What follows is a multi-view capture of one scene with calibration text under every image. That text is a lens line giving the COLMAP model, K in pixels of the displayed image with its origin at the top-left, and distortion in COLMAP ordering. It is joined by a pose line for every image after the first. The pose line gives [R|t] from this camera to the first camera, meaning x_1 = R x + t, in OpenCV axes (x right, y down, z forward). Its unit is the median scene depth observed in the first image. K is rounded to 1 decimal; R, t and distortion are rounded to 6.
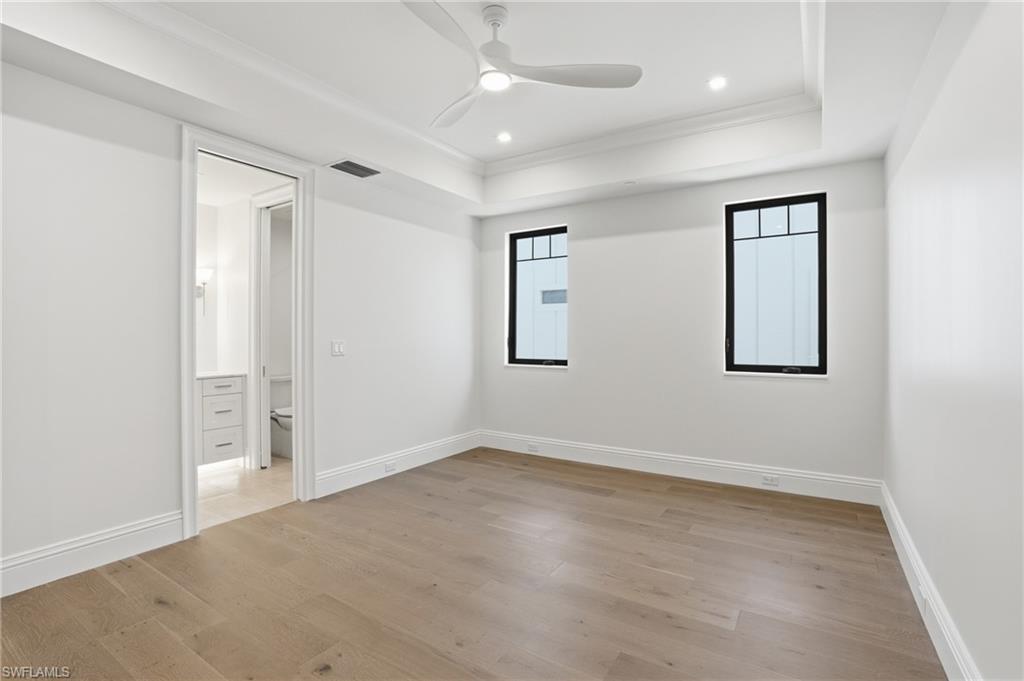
lens RADIAL K [[487.7, 0, 501.9], [0, 487.7, 340.1], [0, 0, 1]] dist [-0.017601, 0.003137]
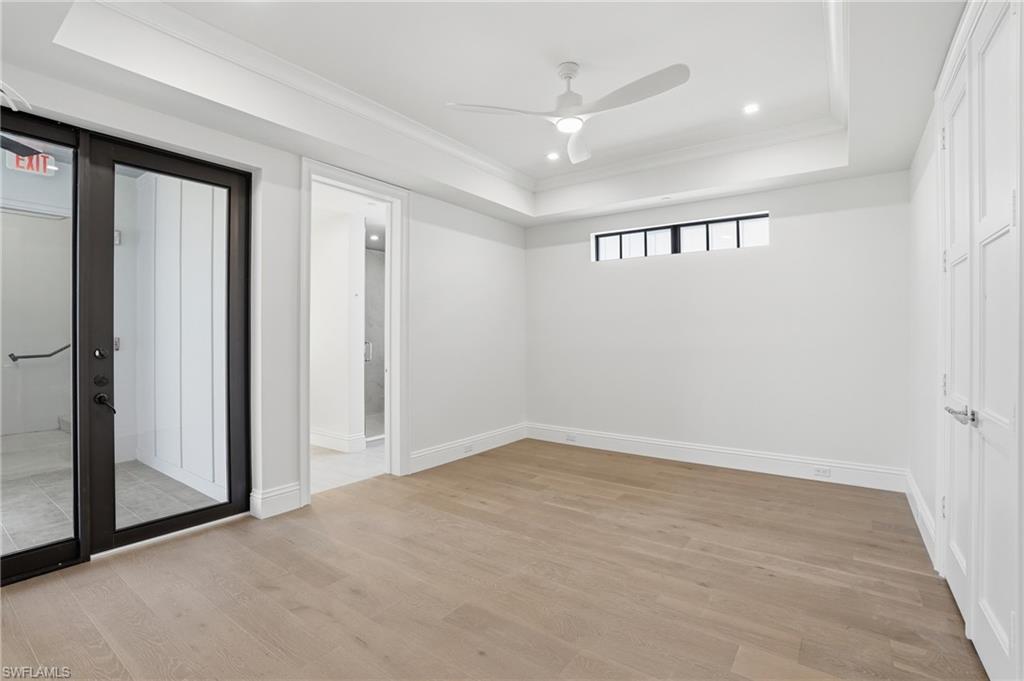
lens RADIAL K [[487.7, 0, 503.1], [0, 487.7, 334.9], [0, 0, 1]] dist [-0.017601, 0.003137]
pose [[0.999259, -0.001229, -0.038471, -0.110896], [0.000783, 0.999932, -0.011599, 0.003462], [0.038482, 0.011560, 0.999192, -0.174952]]
